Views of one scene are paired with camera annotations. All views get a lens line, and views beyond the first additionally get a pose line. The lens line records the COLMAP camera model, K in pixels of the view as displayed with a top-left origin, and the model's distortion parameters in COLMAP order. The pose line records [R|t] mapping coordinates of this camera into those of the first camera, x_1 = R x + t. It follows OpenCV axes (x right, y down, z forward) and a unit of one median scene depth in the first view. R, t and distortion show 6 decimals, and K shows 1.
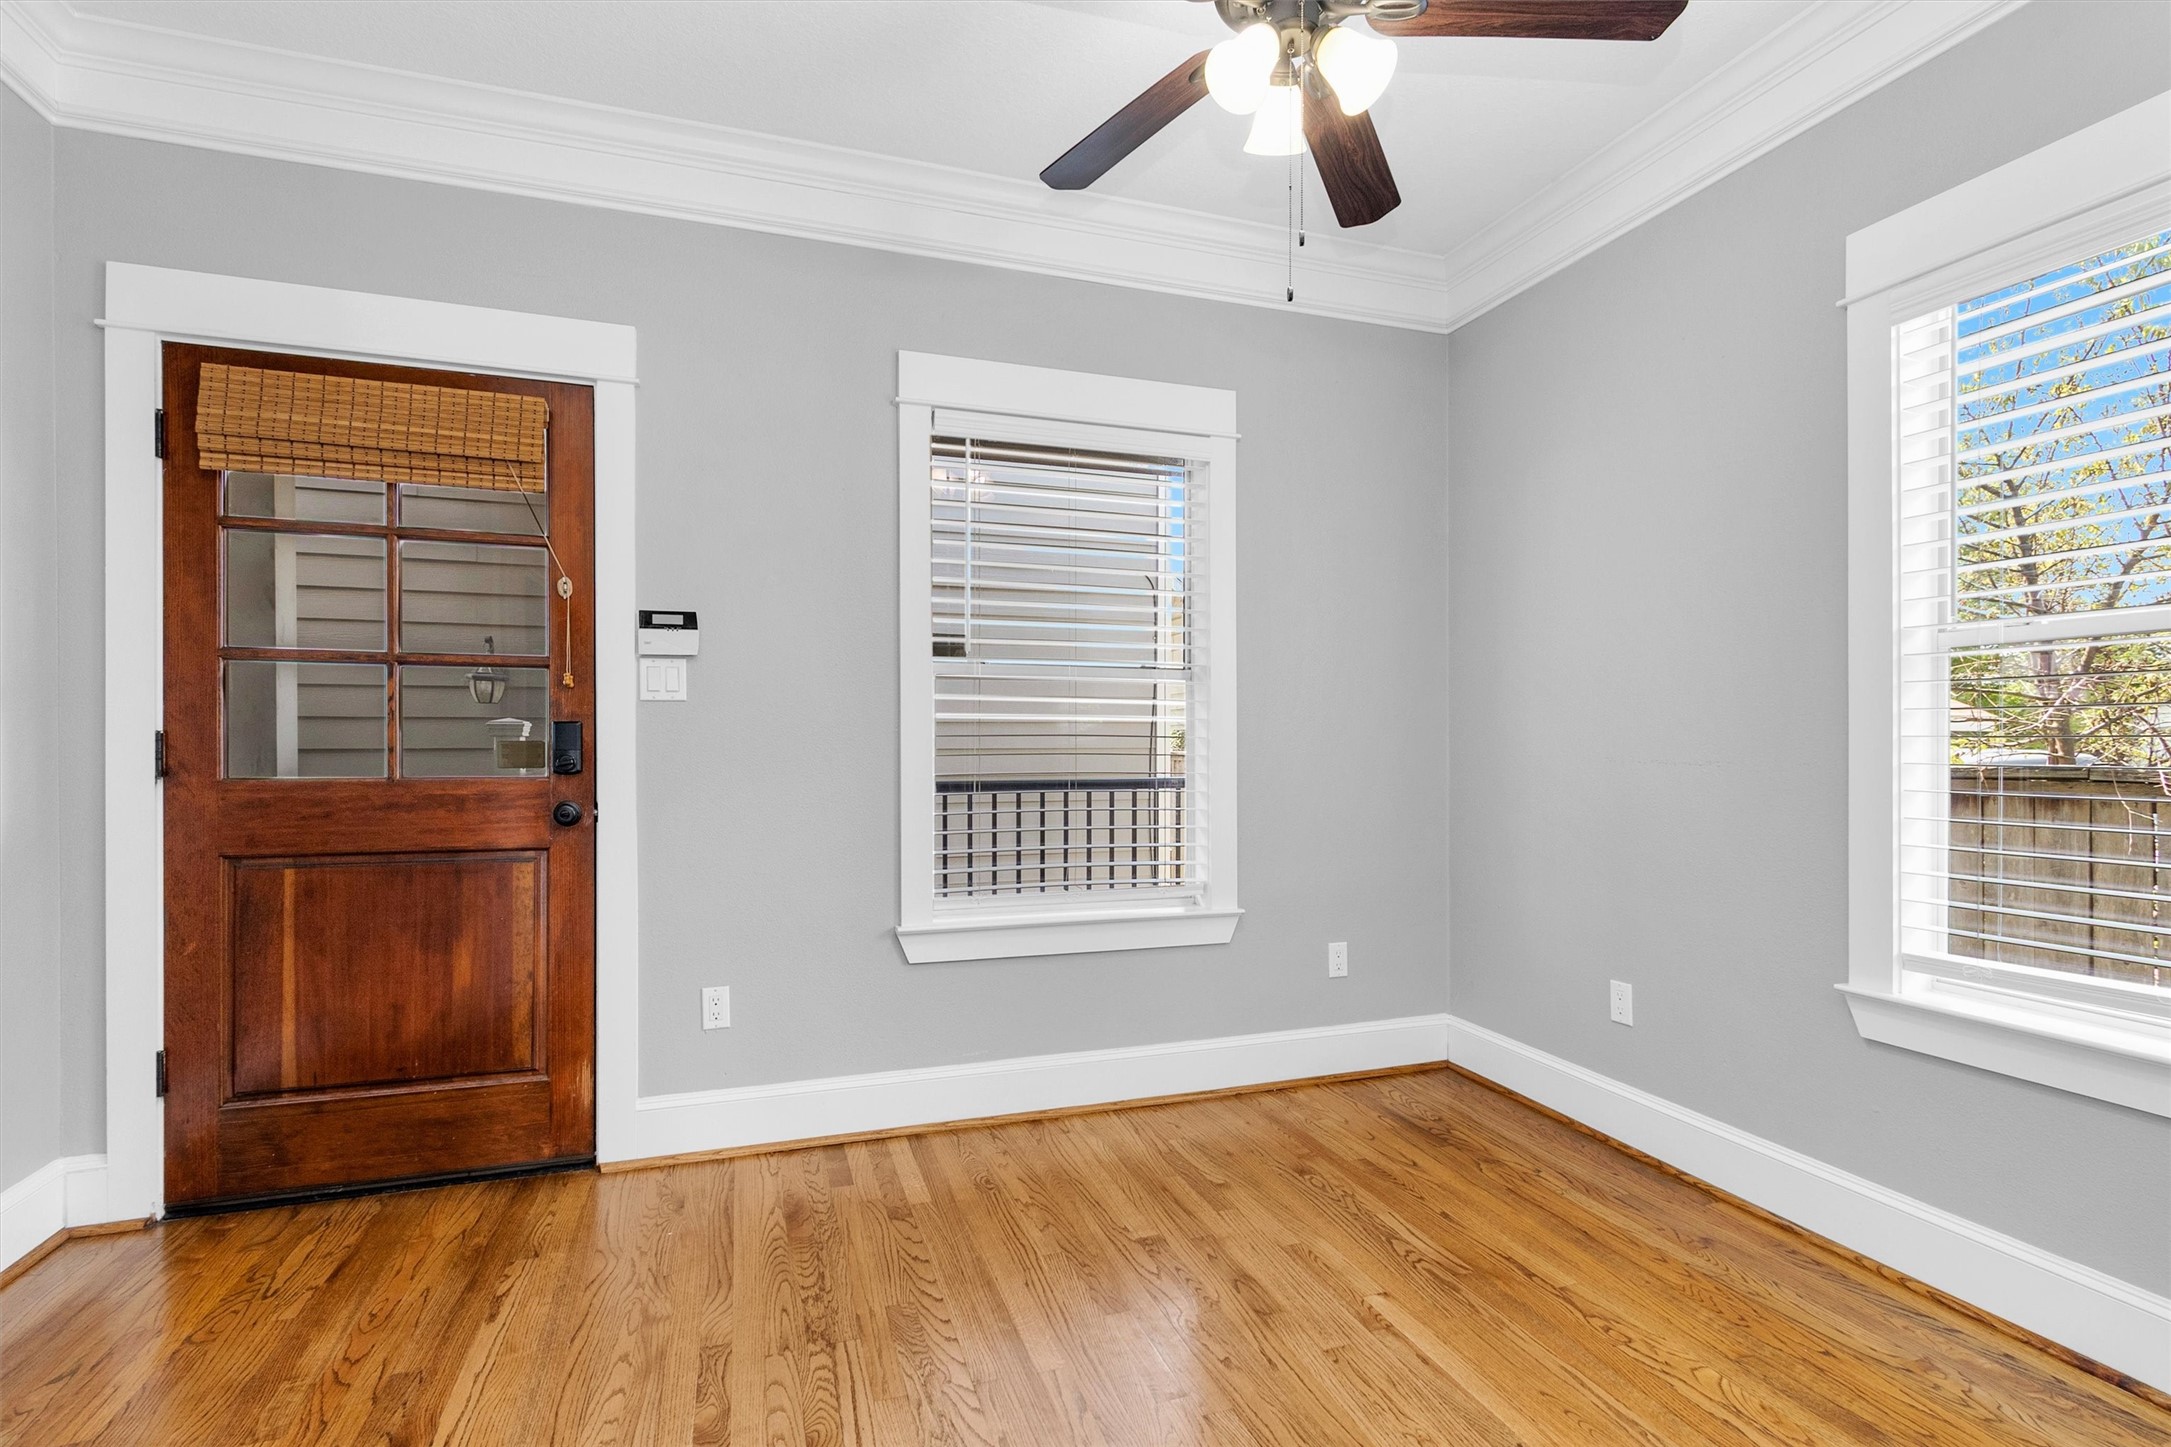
lens RADIAL K [[995.1, 0, 1053.3], [0, 995.1, 746.8], [0, 0, 1]] dist [0.003999, -0.001417]
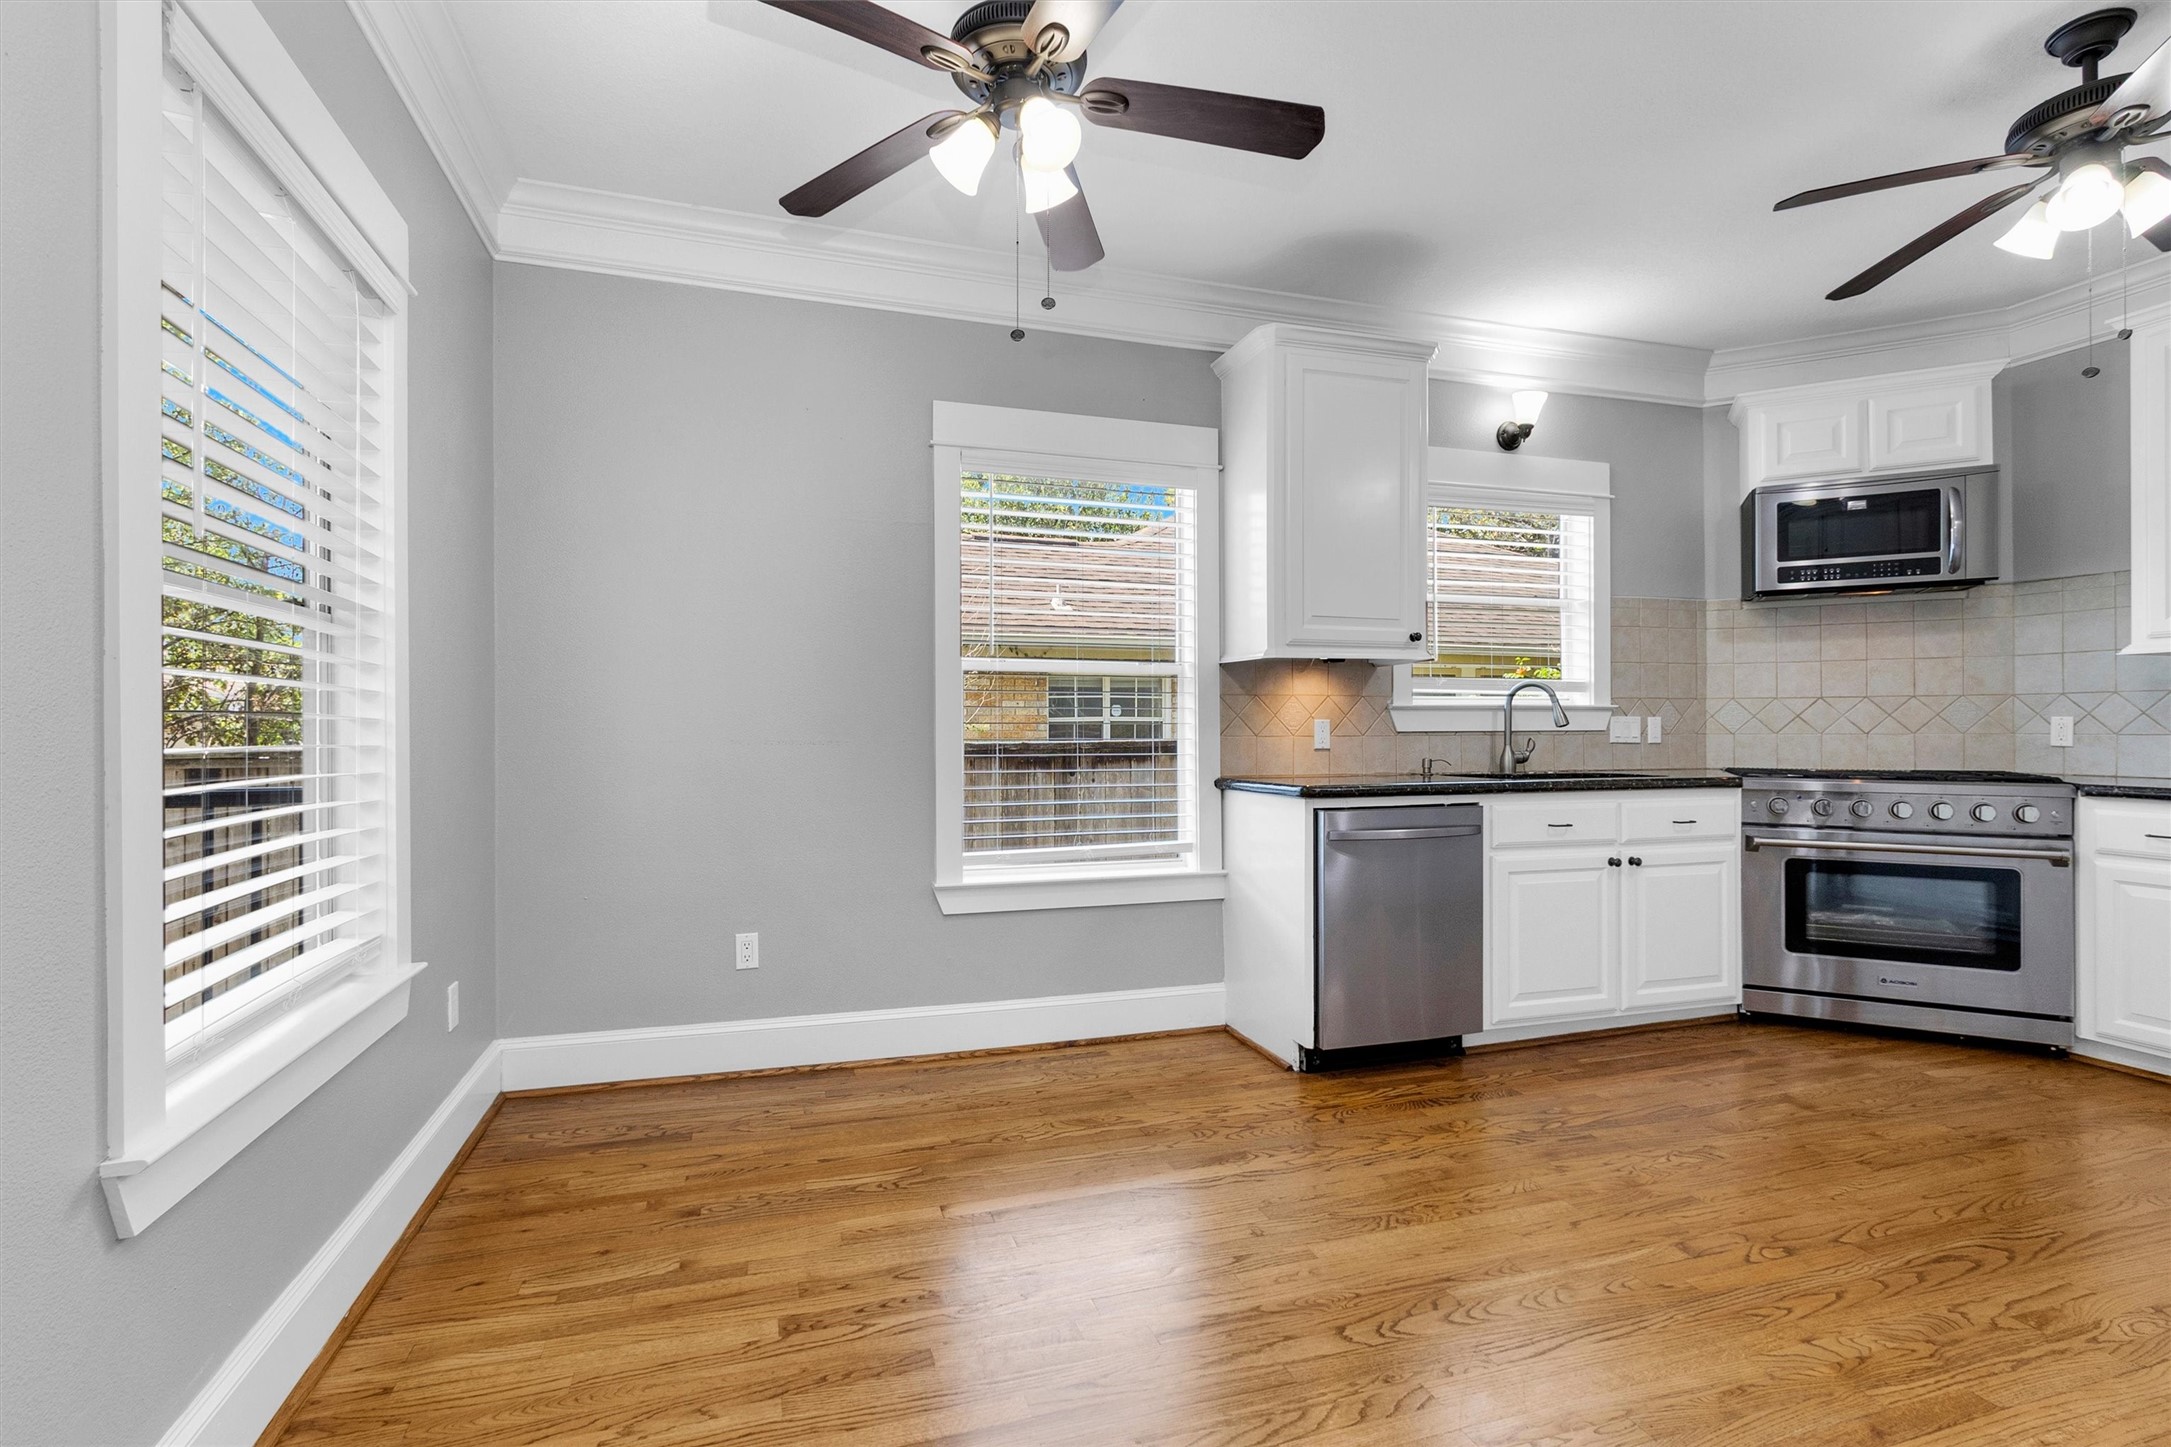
lens RADIAL K [[995.1, 0, 1081.0], [0, 995.1, 720.1], [0, 0, 1]] dist [0.003999, -0.001417]
pose [[0.003954, 0.010446, 0.999938, -0.846697], [0.006005, 0.999927, -0.010469, 0.003296], [-0.999974, 0.006046, 0.003891, 0.866733]]
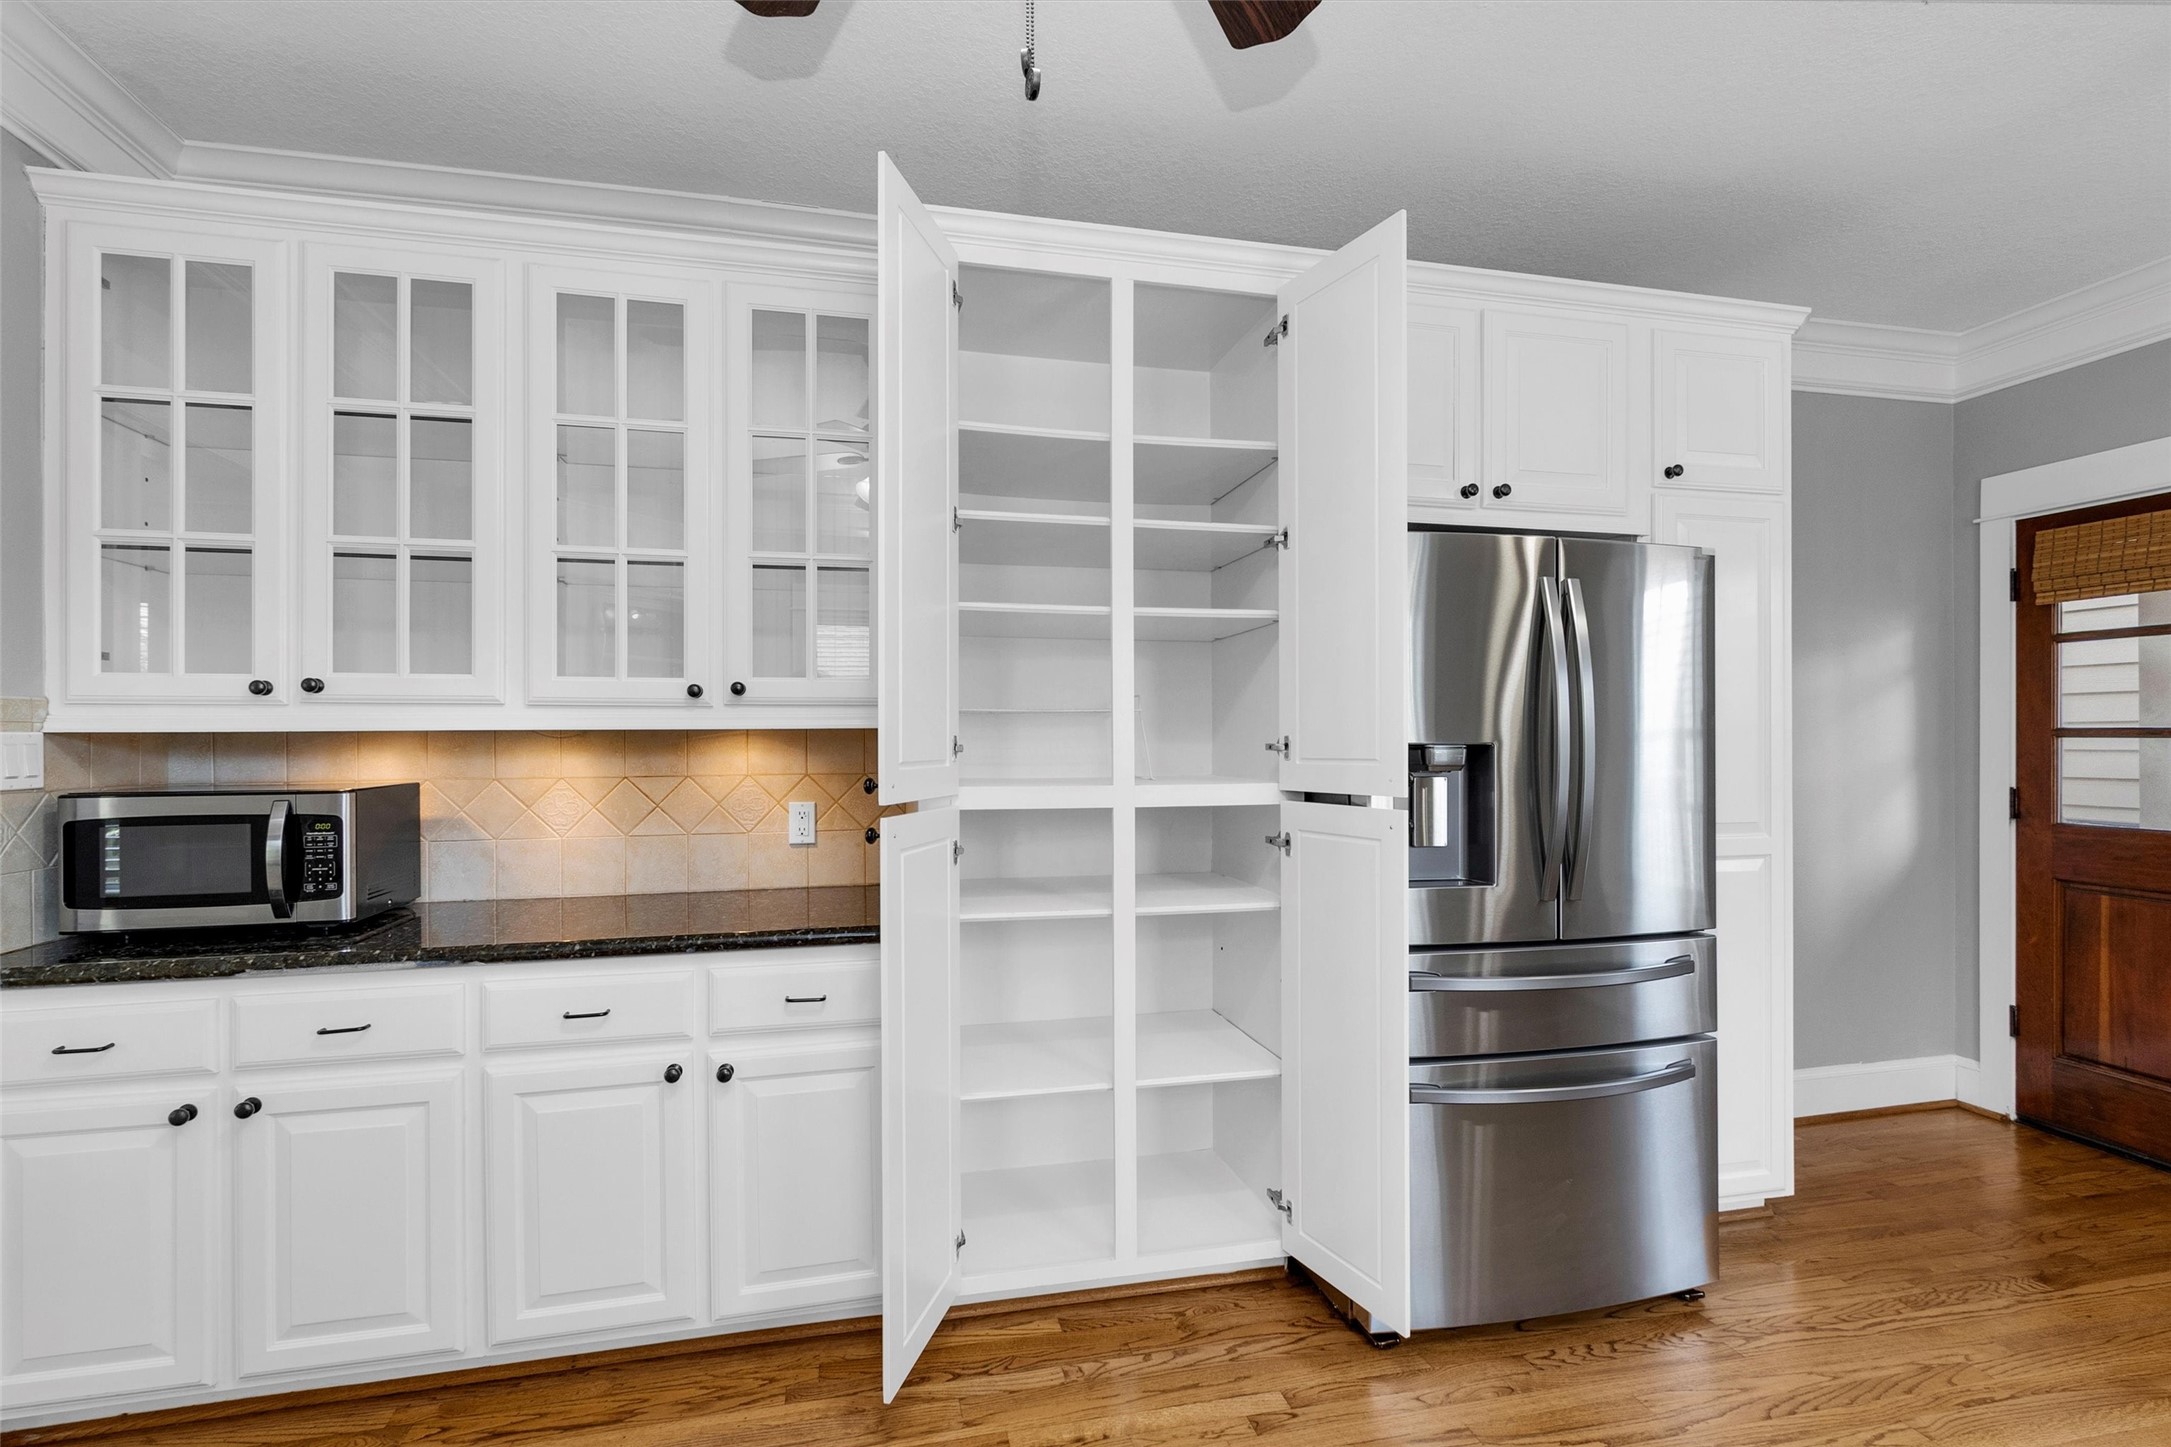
lens RADIAL K [[995.1, 0, 1078.9], [0, 995.1, 748.5], [0, 0, 1]] dist [0.003999, -0.001417]
pose [[-0.094507, 0.012325, -0.995448, 0.671701], [0.003108, 0.999922, 0.012086, -0.091915], [0.995519, -0.001952, -0.094538, -0.221184]]
